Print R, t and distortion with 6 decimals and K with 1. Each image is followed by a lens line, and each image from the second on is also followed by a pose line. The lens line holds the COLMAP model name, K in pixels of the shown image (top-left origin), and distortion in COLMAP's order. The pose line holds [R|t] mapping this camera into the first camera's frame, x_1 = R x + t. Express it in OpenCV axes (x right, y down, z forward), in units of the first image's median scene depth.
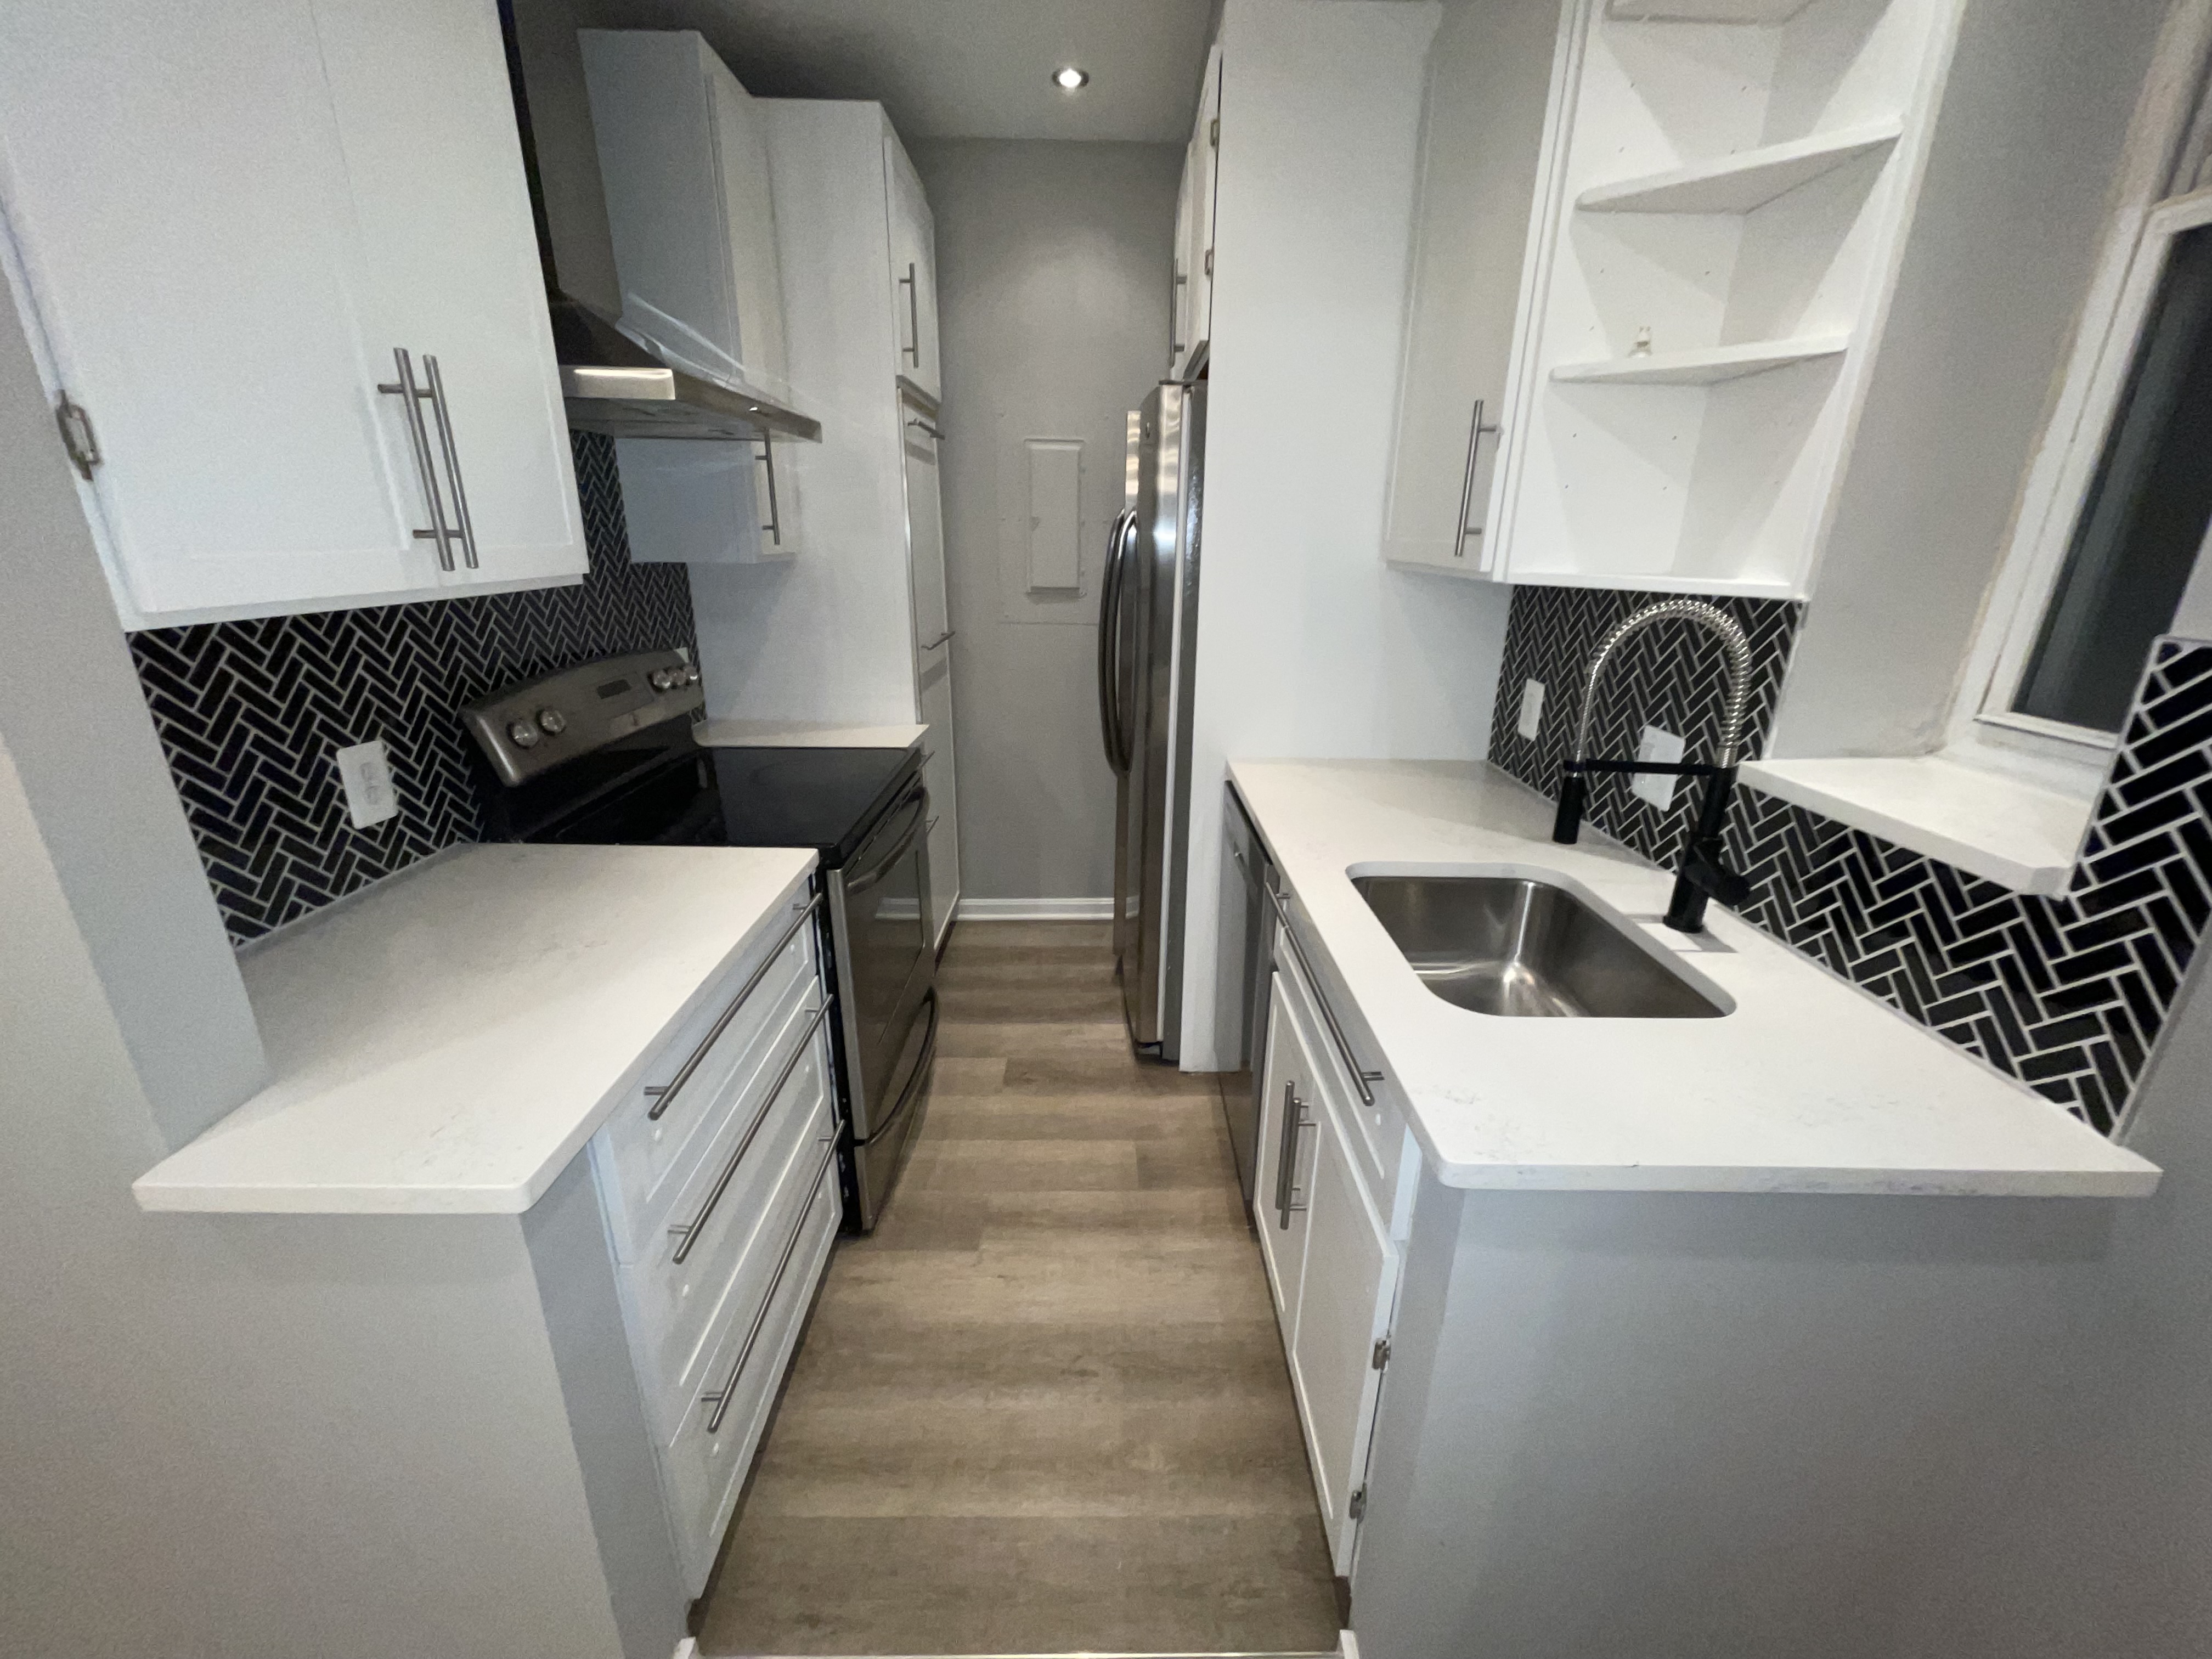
lens RADIAL K [[889.2, 0, 1118.4], [0, 889.2, 825.4], [0, 0, 1]] dist [-0.001651, -0.000263]
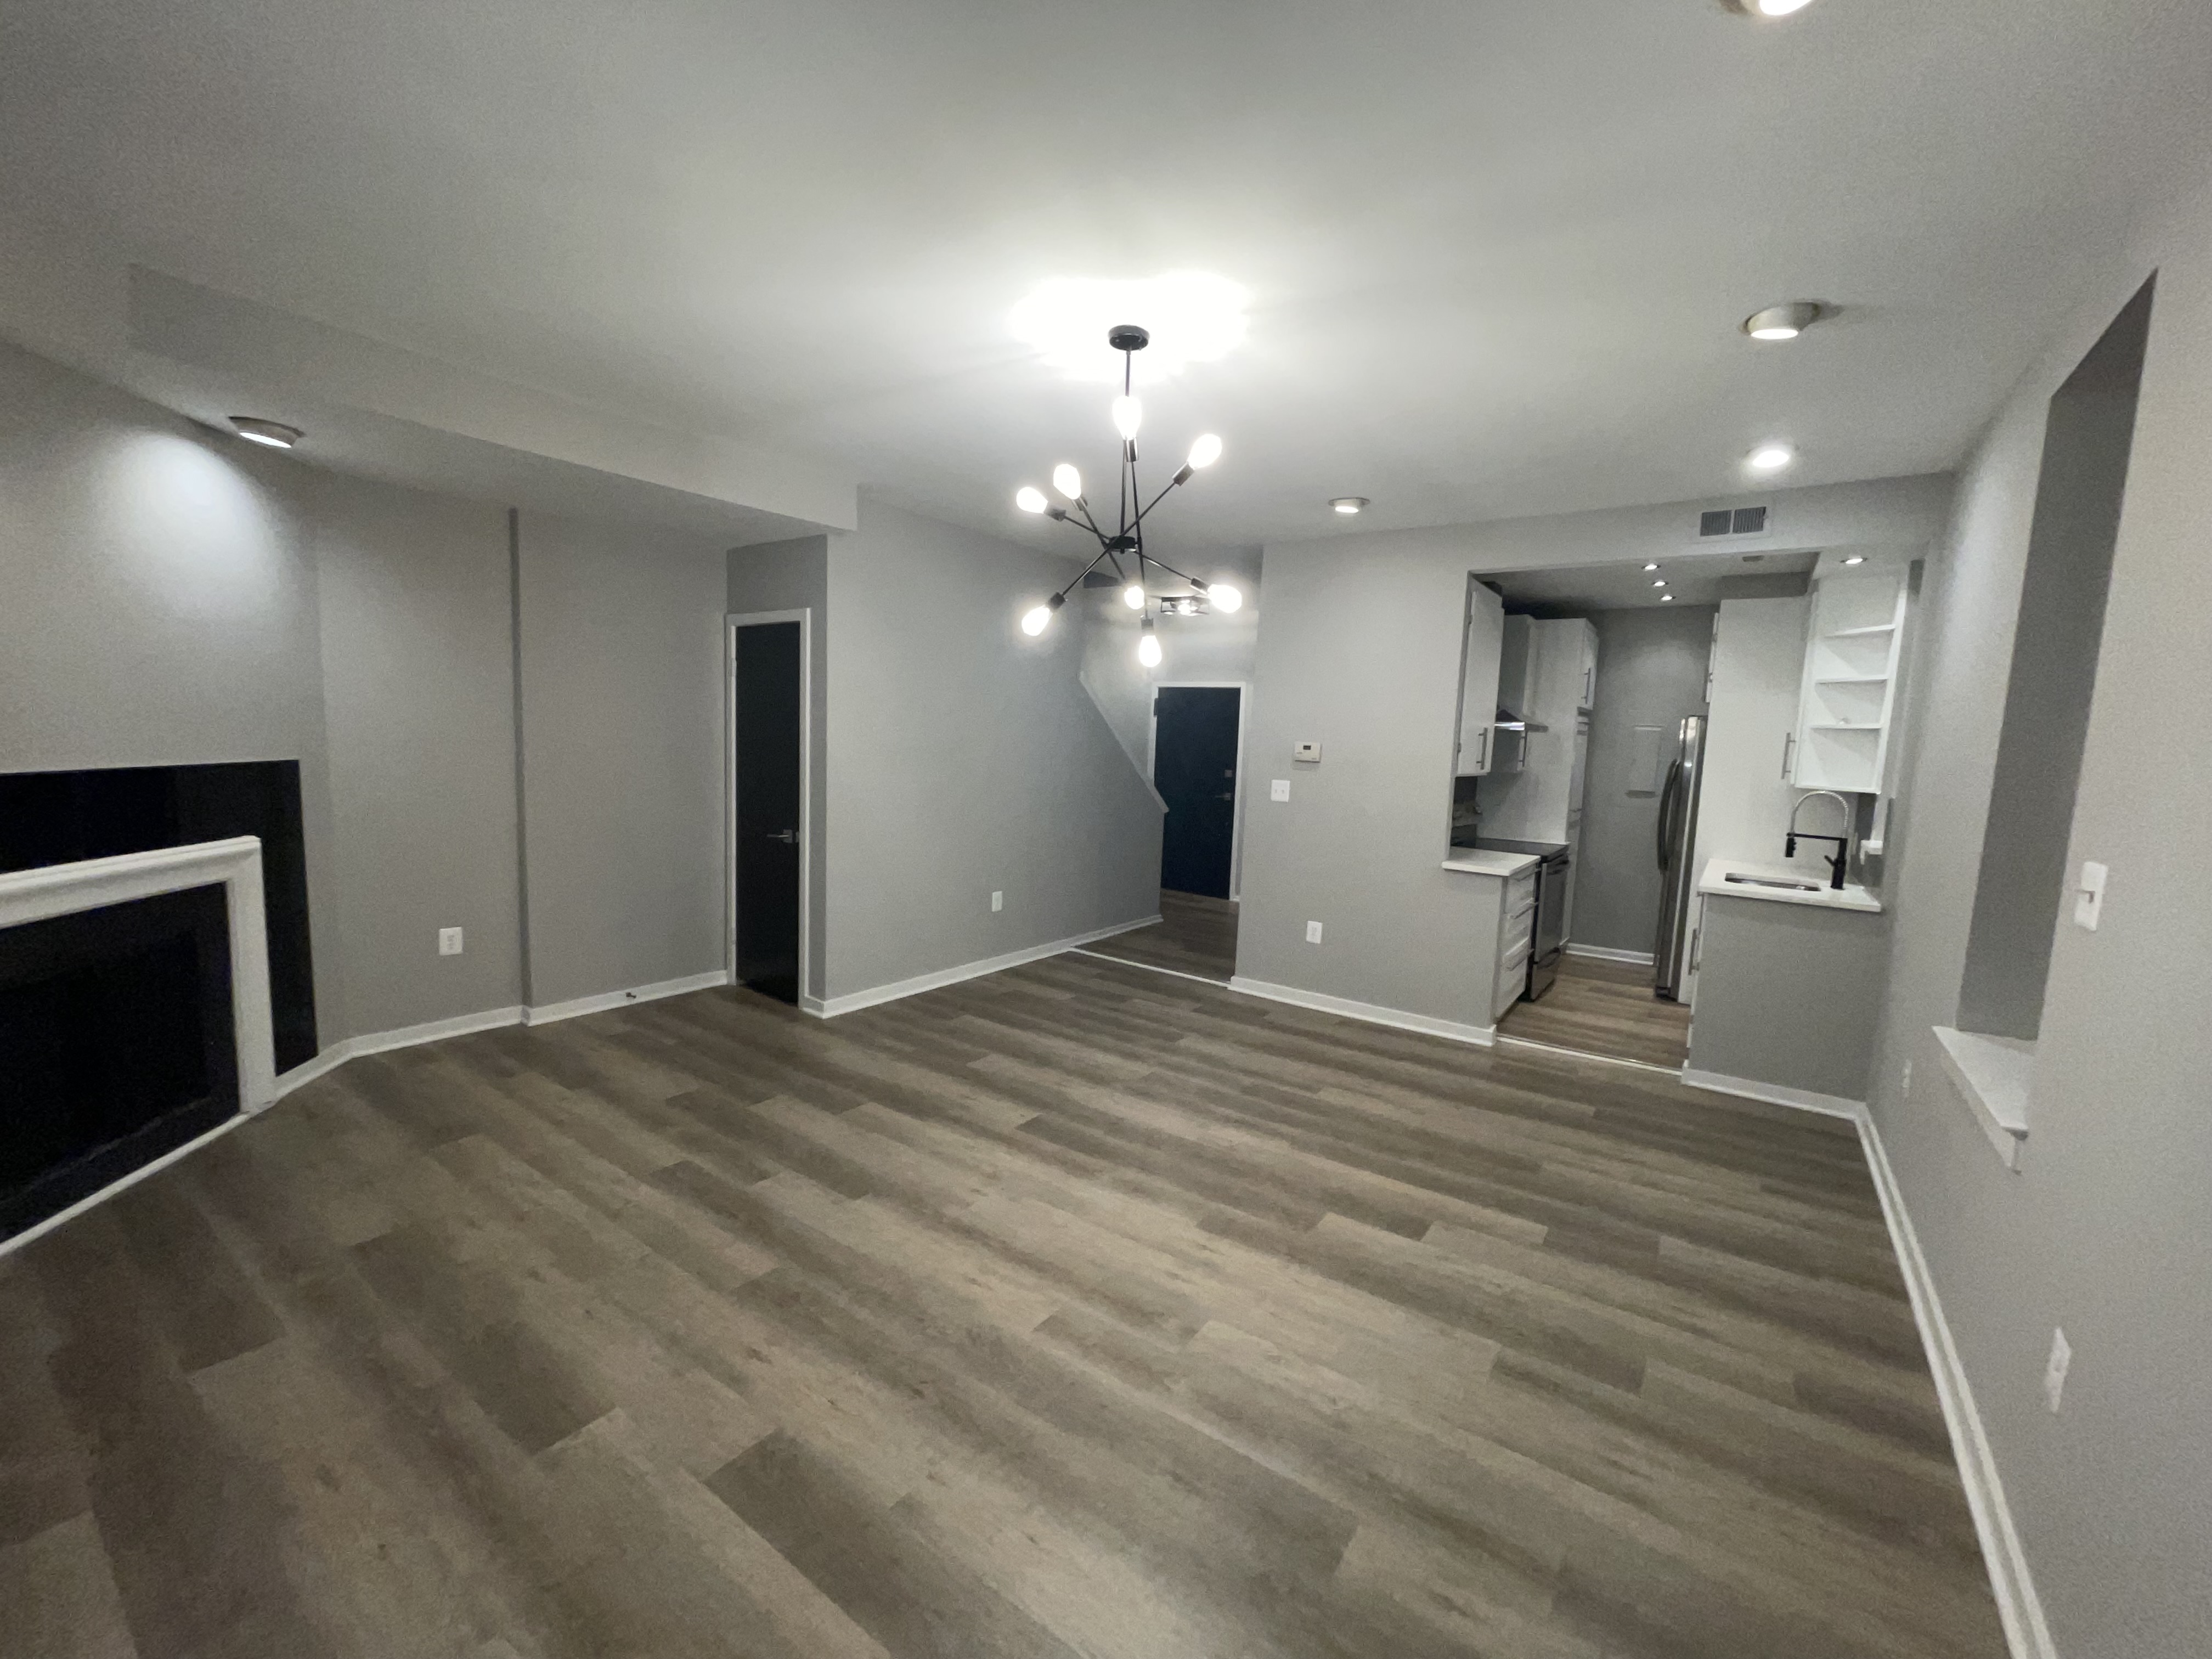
lens RADIAL K [[889.2, 0, 1118.4], [0, 889.2, 825.4], [0, 0, 1]] dist [-0.001651, -0.000263]
pose [[0.804258, 0.079716, -0.588910, 0.238427], [-0.217672, 0.961611, -0.167103, 0.579501], [0.552982, 0.262583, 0.790735, -1.784332]]
